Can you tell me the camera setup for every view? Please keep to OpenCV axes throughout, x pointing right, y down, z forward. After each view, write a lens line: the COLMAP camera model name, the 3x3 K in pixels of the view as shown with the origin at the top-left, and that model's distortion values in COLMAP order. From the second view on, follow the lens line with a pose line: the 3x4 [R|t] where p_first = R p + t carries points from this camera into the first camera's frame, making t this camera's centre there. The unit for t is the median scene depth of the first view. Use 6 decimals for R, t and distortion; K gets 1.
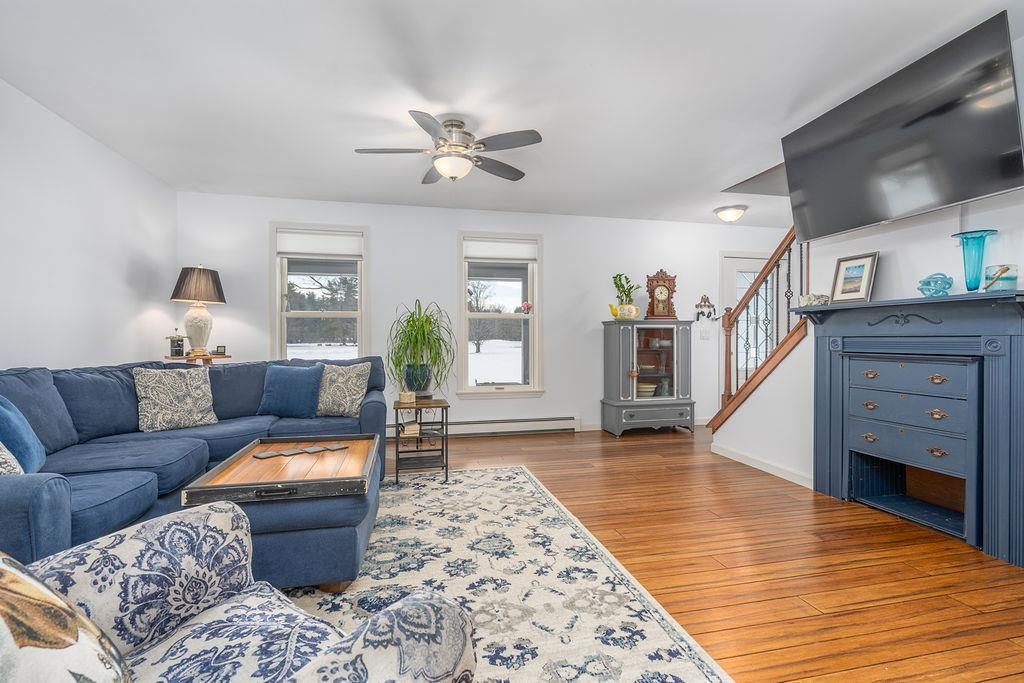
lens RADIAL K [[464.8, 0, 512.6], [0, 464.8, 342.6], [0, 0, 1]] dist [-0.003694, 0.000789]
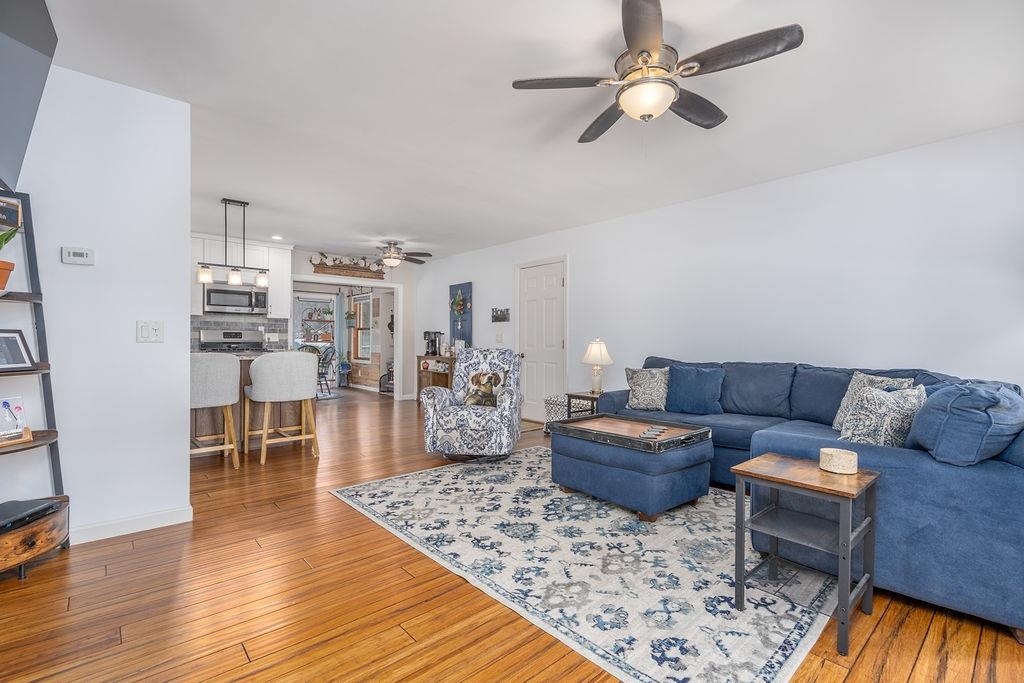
lens RADIAL K [[464.8, 0, 510.6], [0, 464.8, 341.2], [0, 0, 1]] dist [-0.003694, 0.000789]
pose [[-0.879318, -0.002479, -0.476229, 0.522318], [-0.007221, 0.999941, 0.008128, -0.022092], [0.476180, 0.010586, -0.879284, 2.035072]]
